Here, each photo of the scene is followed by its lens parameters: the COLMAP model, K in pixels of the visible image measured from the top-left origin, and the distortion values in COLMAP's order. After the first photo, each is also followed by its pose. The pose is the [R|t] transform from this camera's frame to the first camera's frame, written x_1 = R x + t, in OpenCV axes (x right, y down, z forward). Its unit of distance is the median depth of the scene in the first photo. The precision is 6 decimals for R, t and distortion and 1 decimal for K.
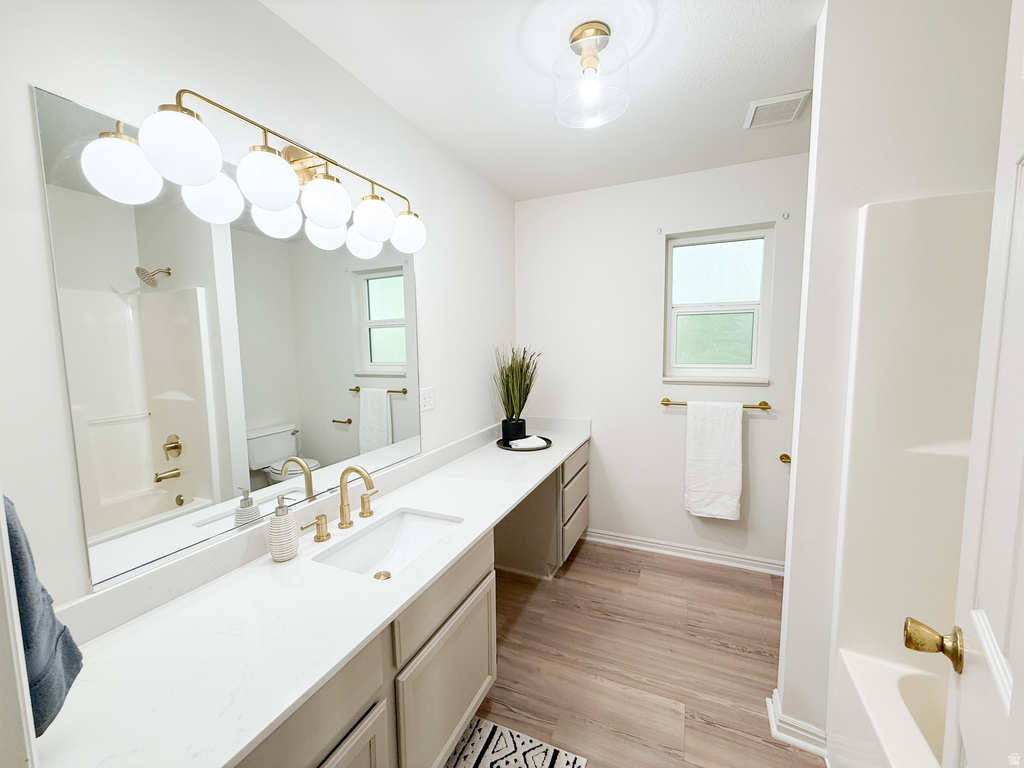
lens RADIAL K [[407.4, 0, 511.8], [0, 407.4, 388.1], [0, 0, 1]] dist [-0.002085, 0.000808]
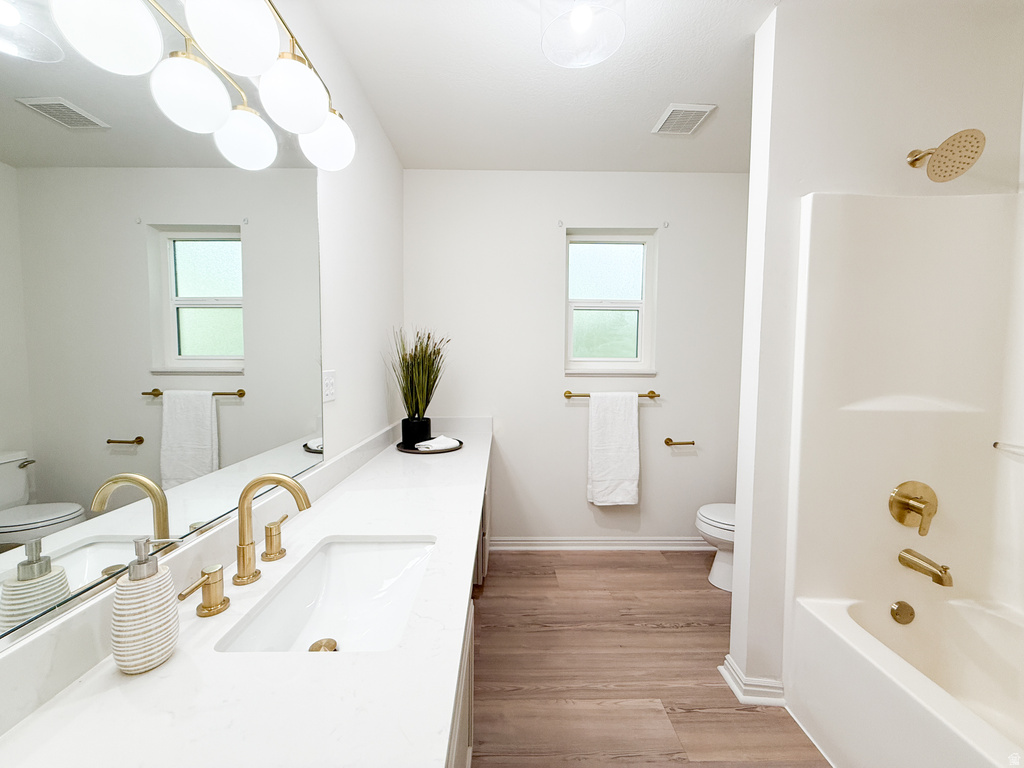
lens RADIAL K [[407.4, 0, 515.5], [0, 407.4, 385.9], [0, 0, 1]] dist [-0.002085, 0.000808]
pose [[0.906781, -0.008385, 0.421520, -0.179297], [0.027220, 0.998881, -0.038687, 0.053757], [-0.420723, 0.046555, 0.905994, 0.169662]]
